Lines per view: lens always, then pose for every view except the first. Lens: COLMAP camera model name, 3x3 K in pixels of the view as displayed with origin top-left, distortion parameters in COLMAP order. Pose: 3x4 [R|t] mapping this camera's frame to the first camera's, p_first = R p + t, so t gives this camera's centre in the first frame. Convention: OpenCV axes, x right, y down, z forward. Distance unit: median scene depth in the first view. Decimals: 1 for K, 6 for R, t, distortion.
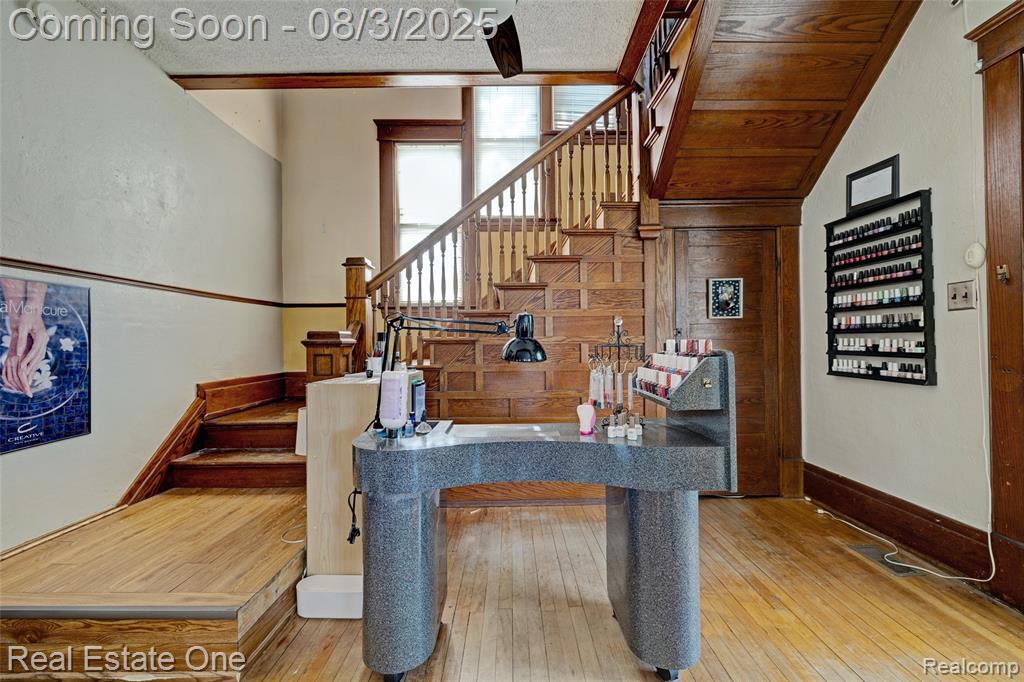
lens RADIAL K [[443.3, 0, 506.4], [0, 443.3, 336.8], [0, 0, 1]] dist [0.000719, 0.001120]
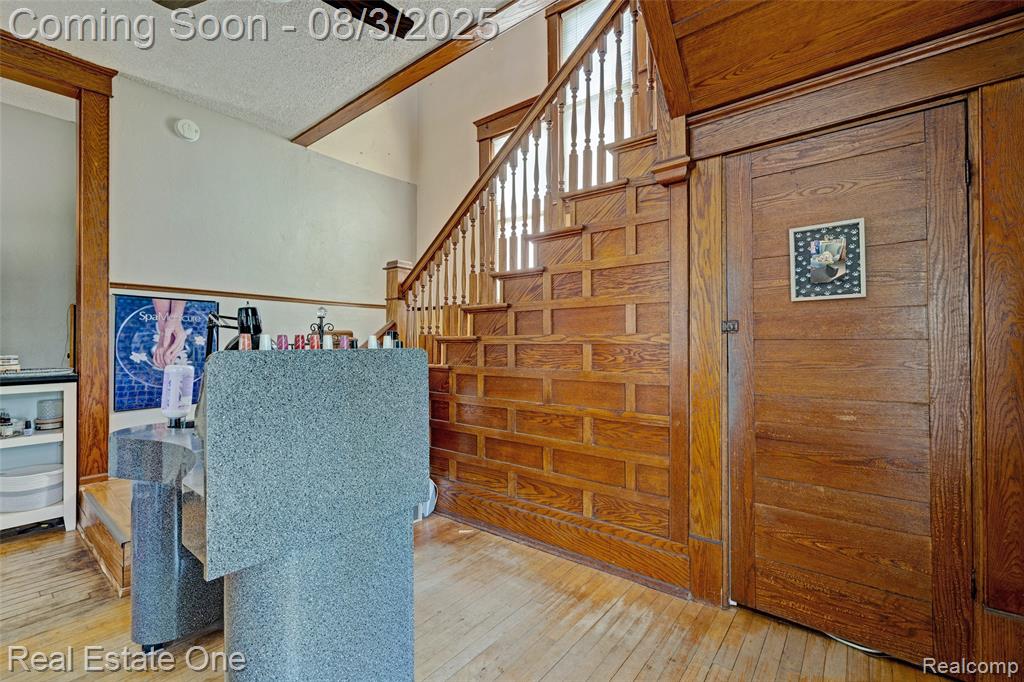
lens RADIAL K [[443.3, 0, 510.2], [0, 443.3, 337.7], [0, 0, 1]] dist [0.000719, 0.001120]
pose [[0.774207, 0.000895, -0.632931, 0.646475], [-0.000813, 1.000000, 0.000420, 0.005220], [0.632932, 0.000190, 0.774208, 0.421835]]
